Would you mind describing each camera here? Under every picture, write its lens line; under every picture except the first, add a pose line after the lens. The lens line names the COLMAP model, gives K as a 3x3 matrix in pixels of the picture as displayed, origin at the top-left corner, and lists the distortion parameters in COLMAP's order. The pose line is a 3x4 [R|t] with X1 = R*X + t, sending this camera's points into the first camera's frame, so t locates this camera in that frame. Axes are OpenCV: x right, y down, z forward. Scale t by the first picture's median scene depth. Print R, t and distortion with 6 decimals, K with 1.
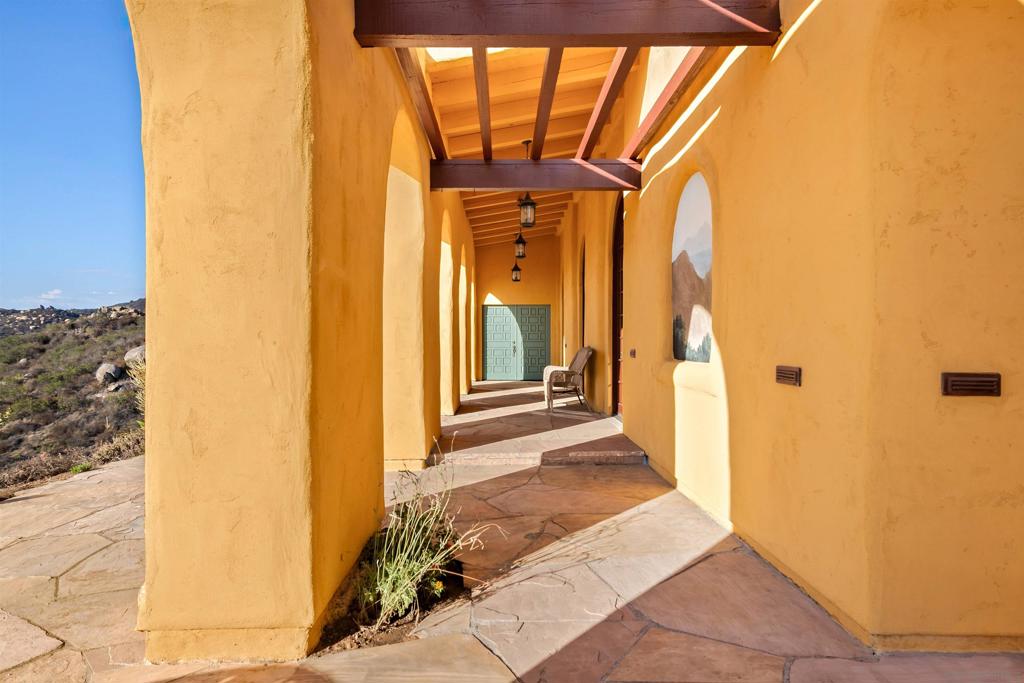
lens RADIAL K [[592.9, 0, 511.5], [0, 592.9, 342.6], [0, 0, 1]] dist [0.000856, 0.000144]
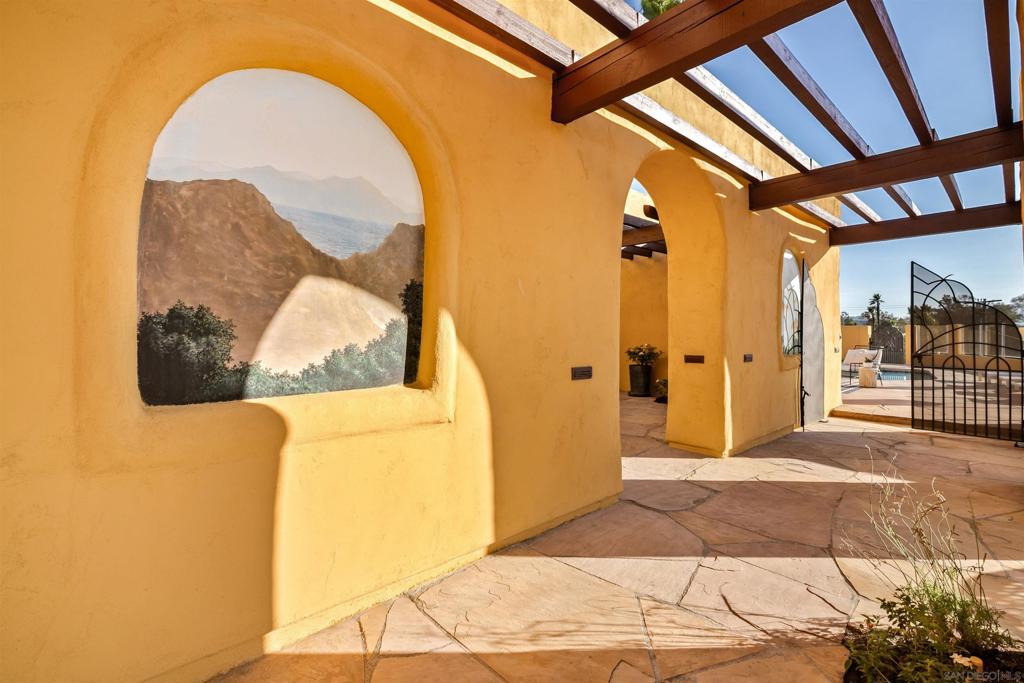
lens RADIAL K [[460.2, 0, 531.3], [0, 460.2, 317.8], [0, 0, 1]] dist [-0.003208, 0.000260]
pose [[-0.674909, 0.006133, 0.737876, -0.277553], [-0.007221, 0.999863, -0.014915, -0.060634], [-0.737866, -0.015395, -0.674772, 1.857625]]
